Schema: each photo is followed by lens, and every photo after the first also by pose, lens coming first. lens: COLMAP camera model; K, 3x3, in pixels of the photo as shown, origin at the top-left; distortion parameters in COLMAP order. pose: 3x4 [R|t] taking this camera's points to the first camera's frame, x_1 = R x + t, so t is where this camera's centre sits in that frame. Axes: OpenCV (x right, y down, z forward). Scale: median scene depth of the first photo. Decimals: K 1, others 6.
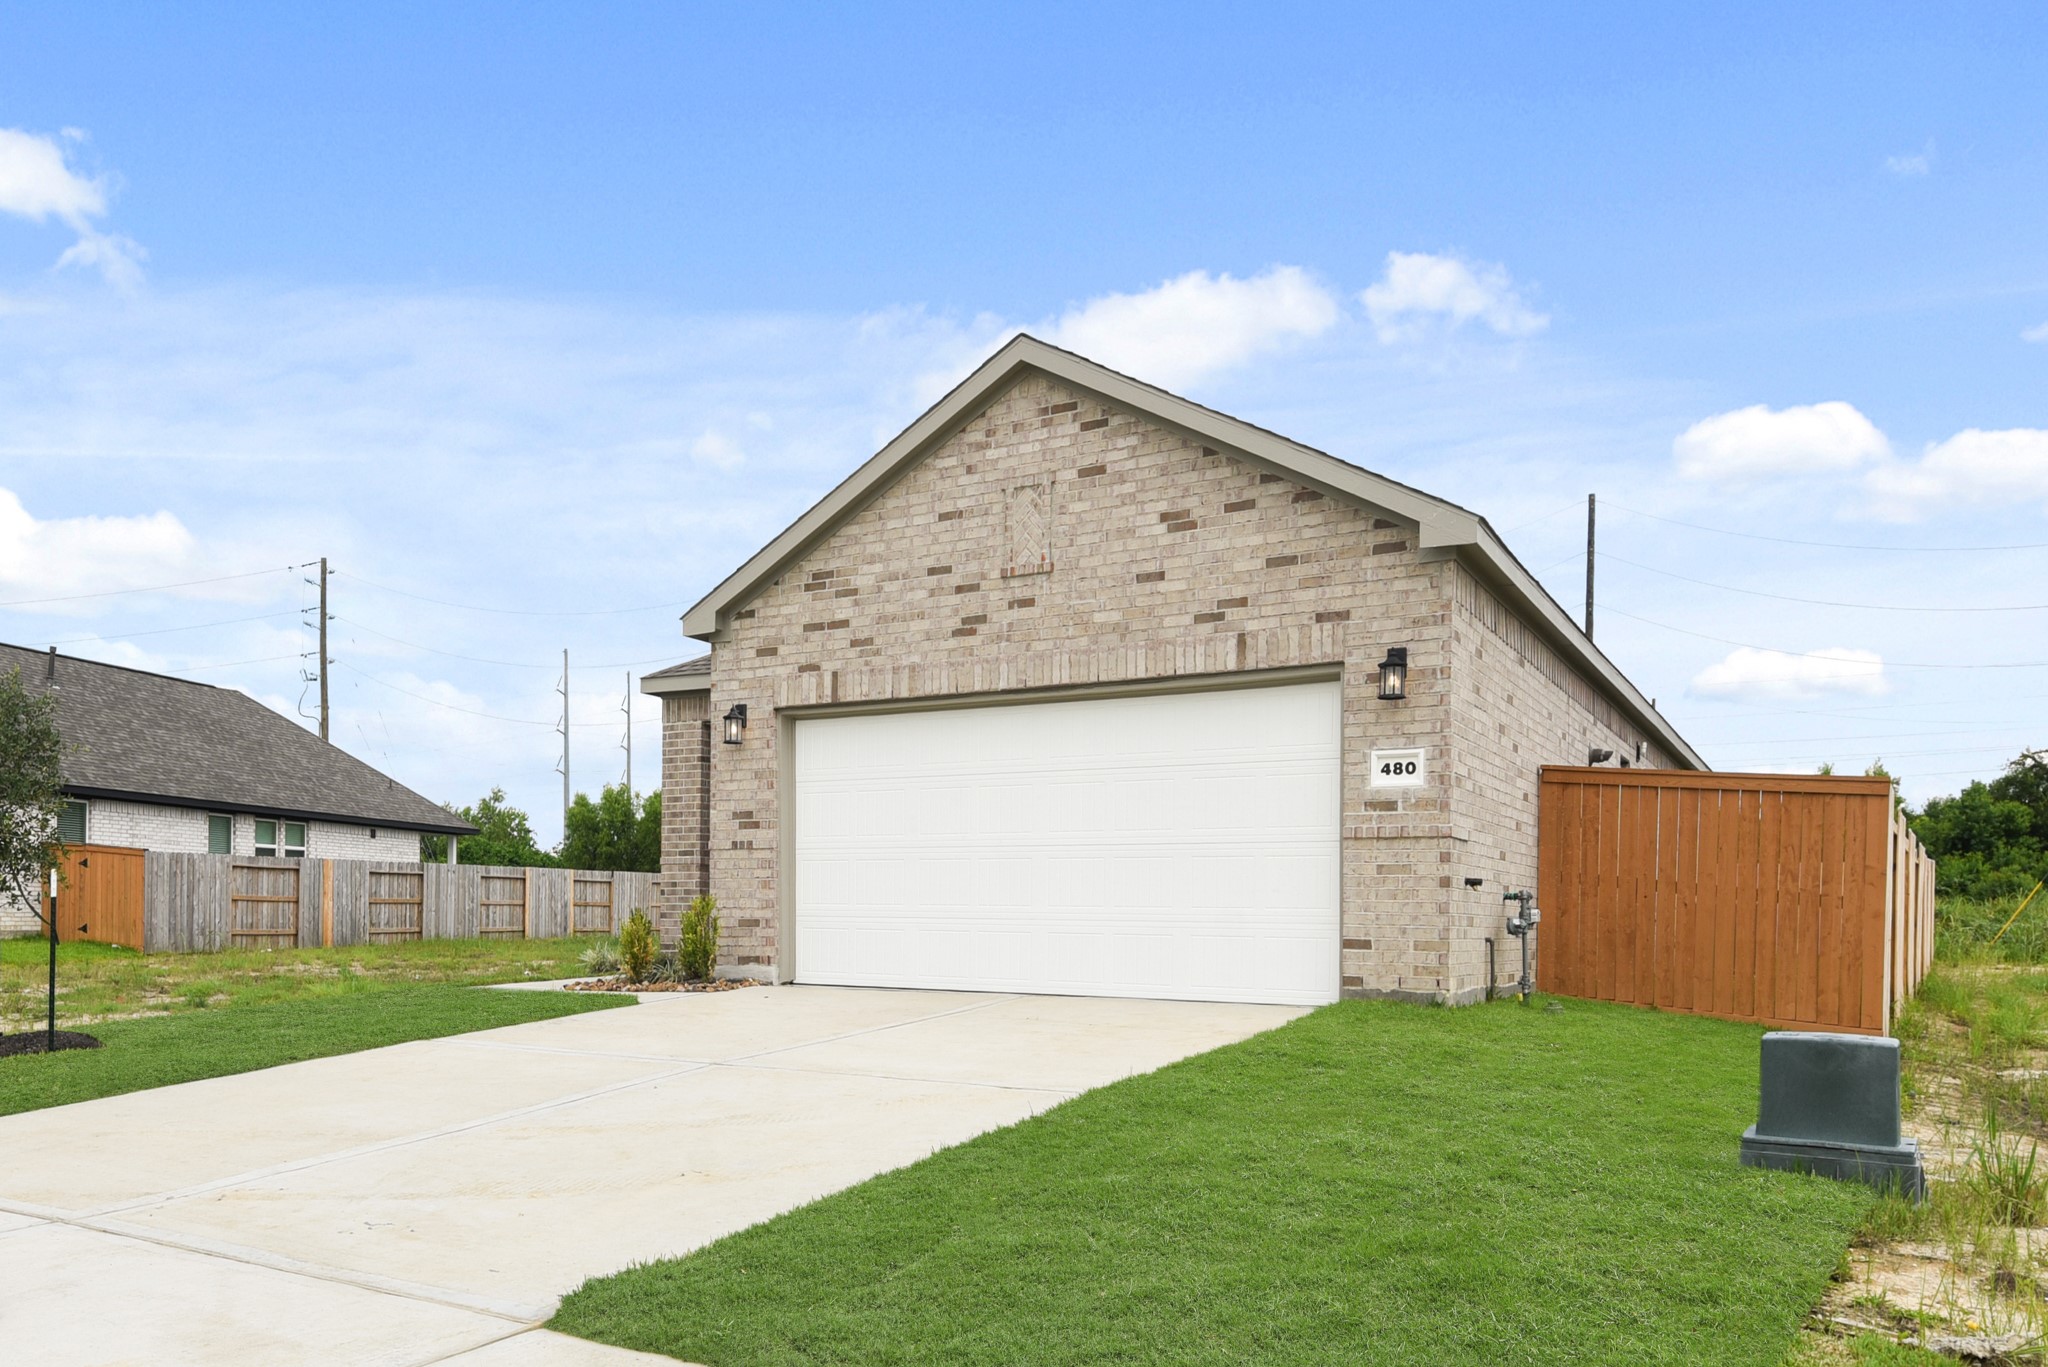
lens RADIAL K [[938.5, 0, 1015.9], [0, 938.5, 688.2], [0, 0, 1]] dist [0.006214, -0.002313]
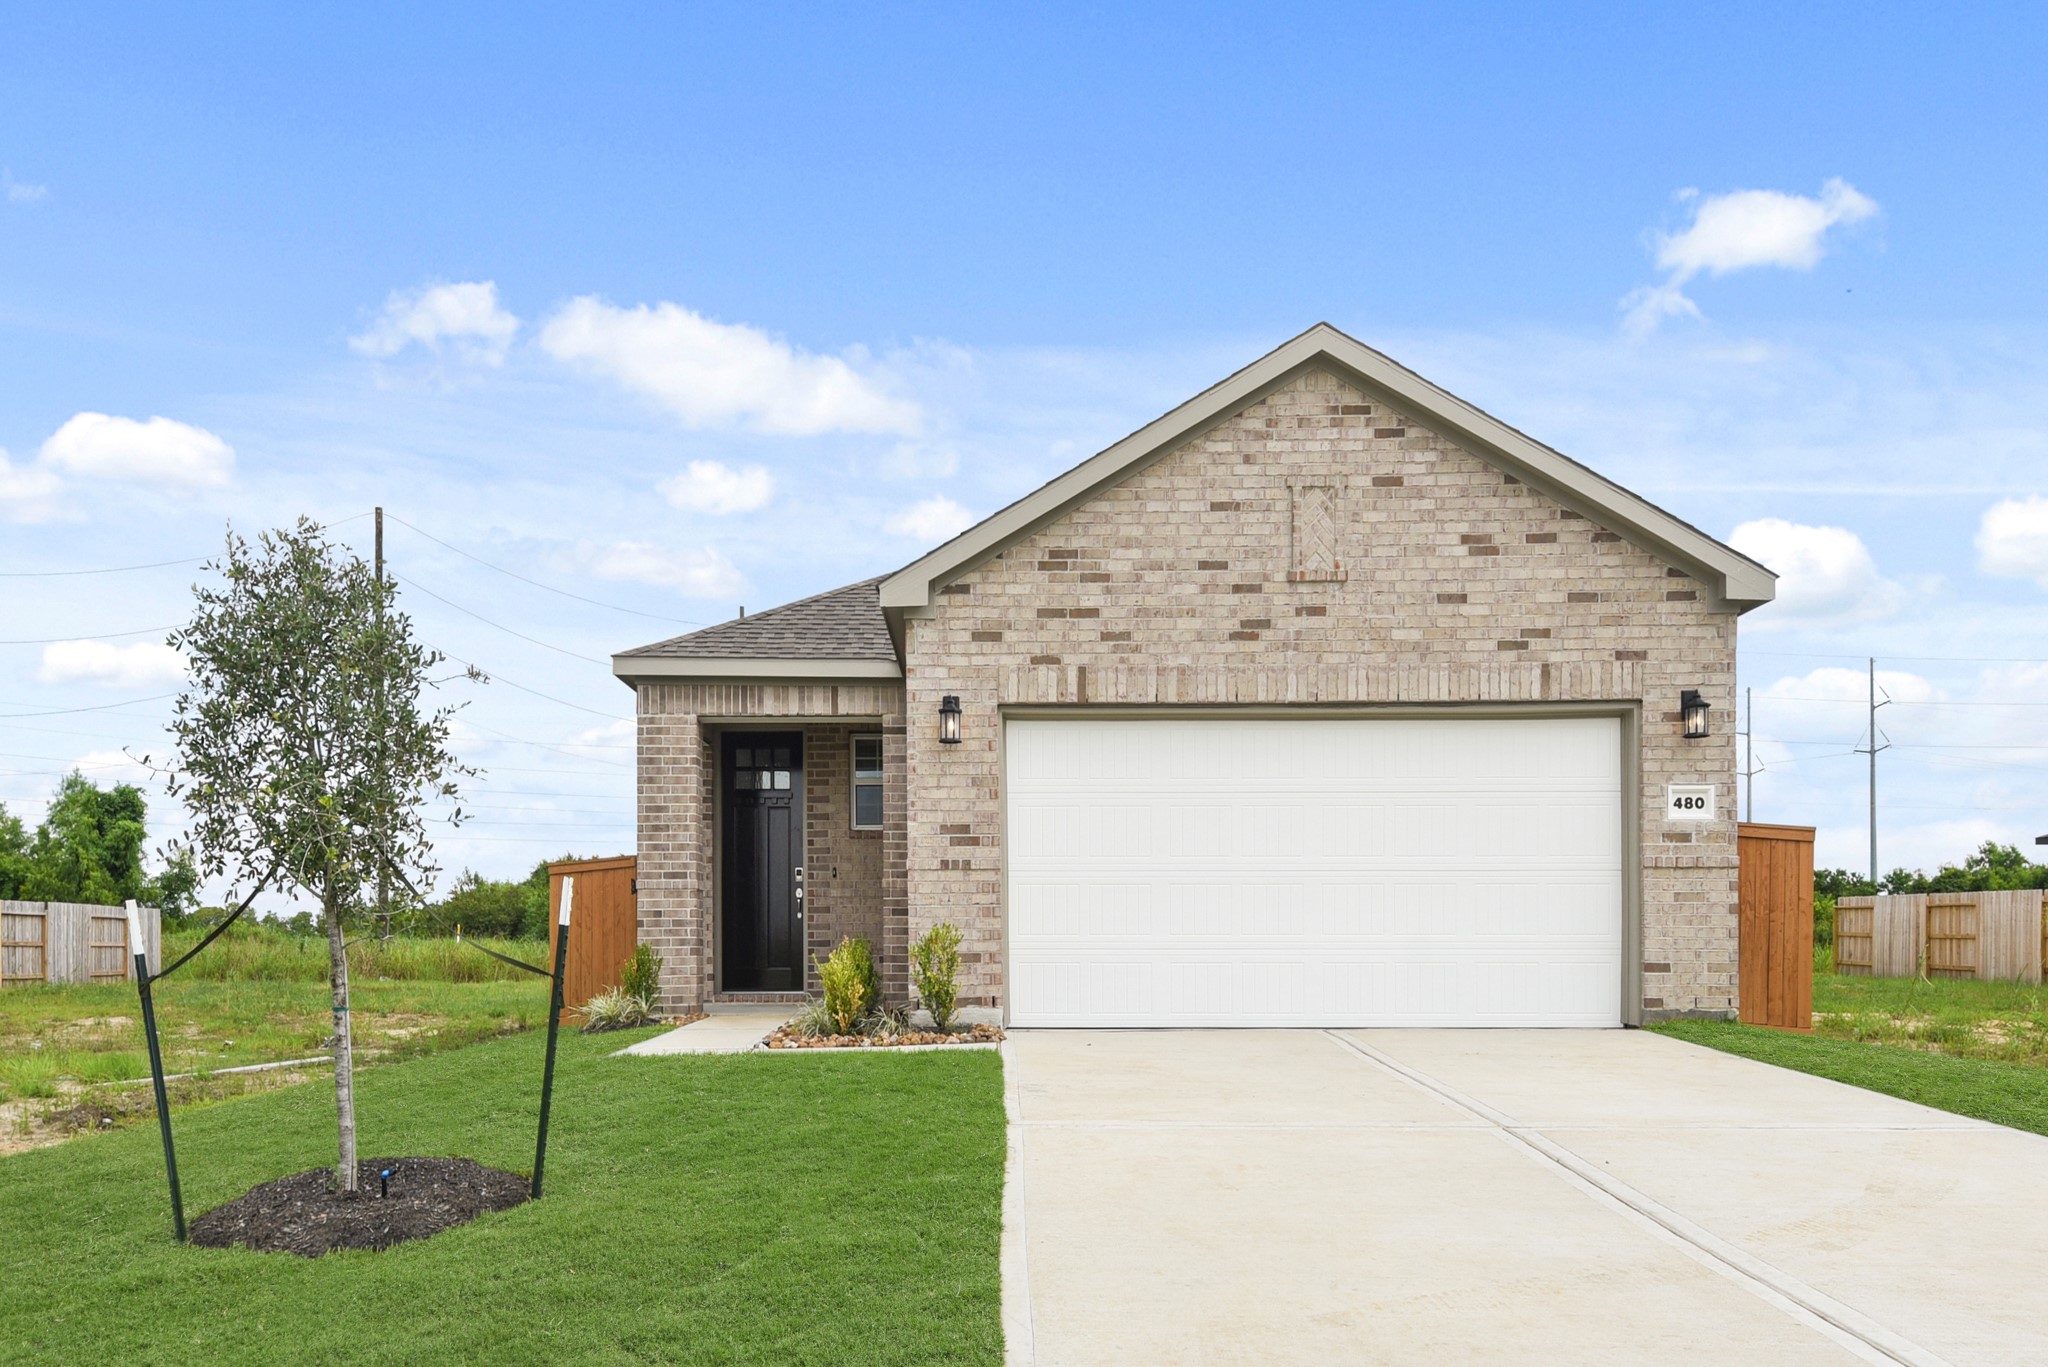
lens RADIAL K [[938.5, 0, 1022.8], [0, 938.5, 736.5], [0, 0, 1]] dist [0.006214, -0.002313]
pose [[0.936938, 0.064393, 0.343511, -0.564477], [-0.070021, 0.997538, 0.003991, 0.049222], [-0.342408, -0.027792, 0.939140, 0.214892]]
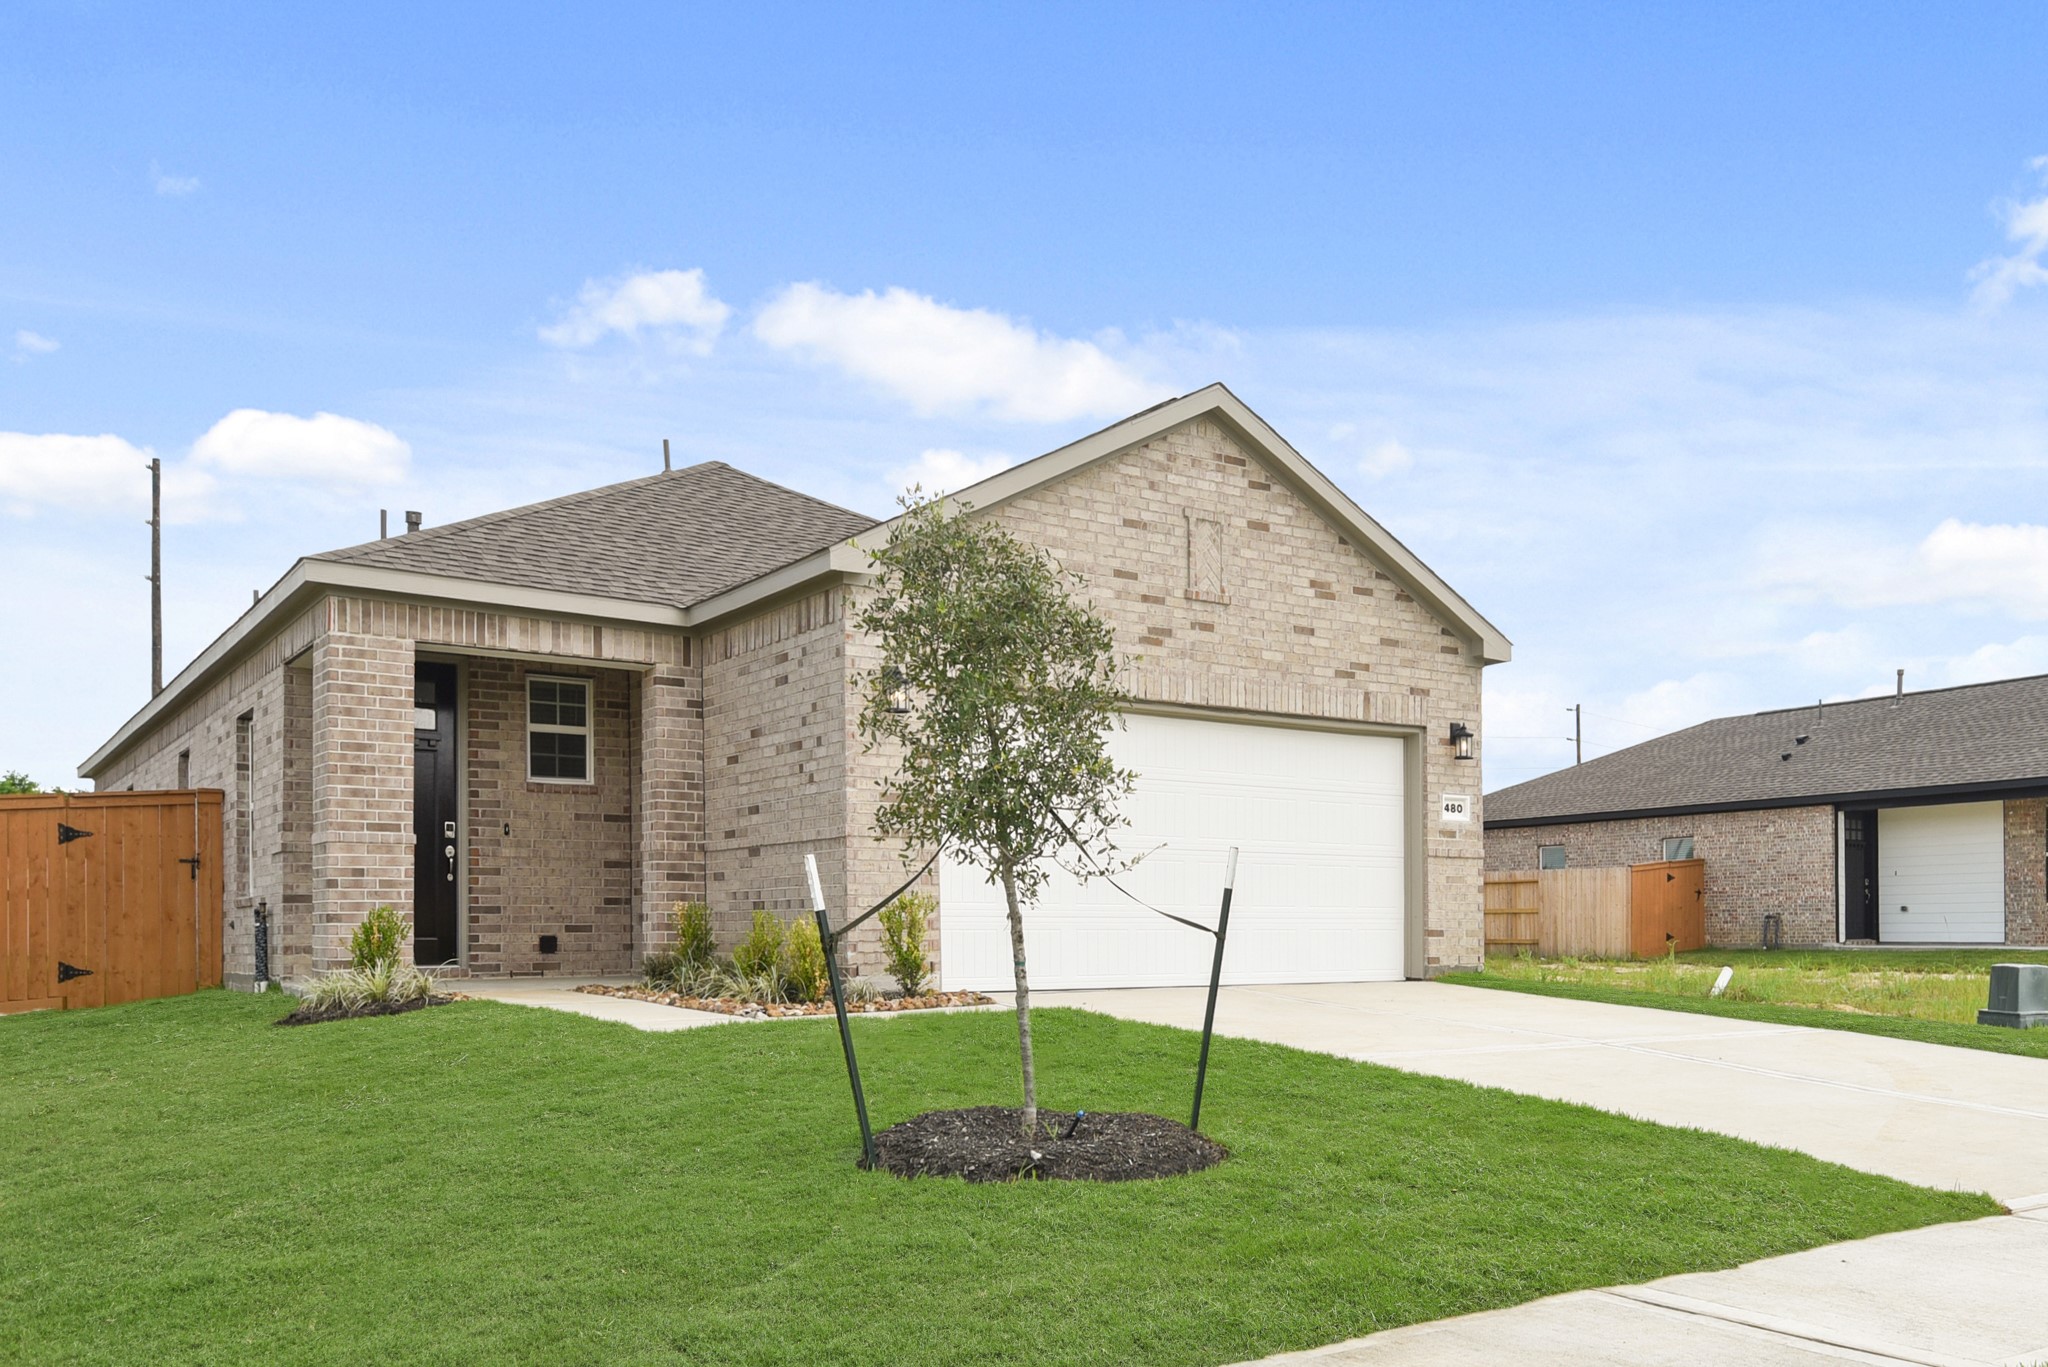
lens RADIAL K [[938.5, 0, 1024.0], [0, 938.5, 687.5], [0, 0, 1]] dist [0.006214, -0.002313]
pose [[0.731812, 0.155082, 0.663627, -0.843776], [-0.155587, 0.986067, -0.058860, 0.074021], [-0.663509, -0.060177, 0.745744, 0.318334]]
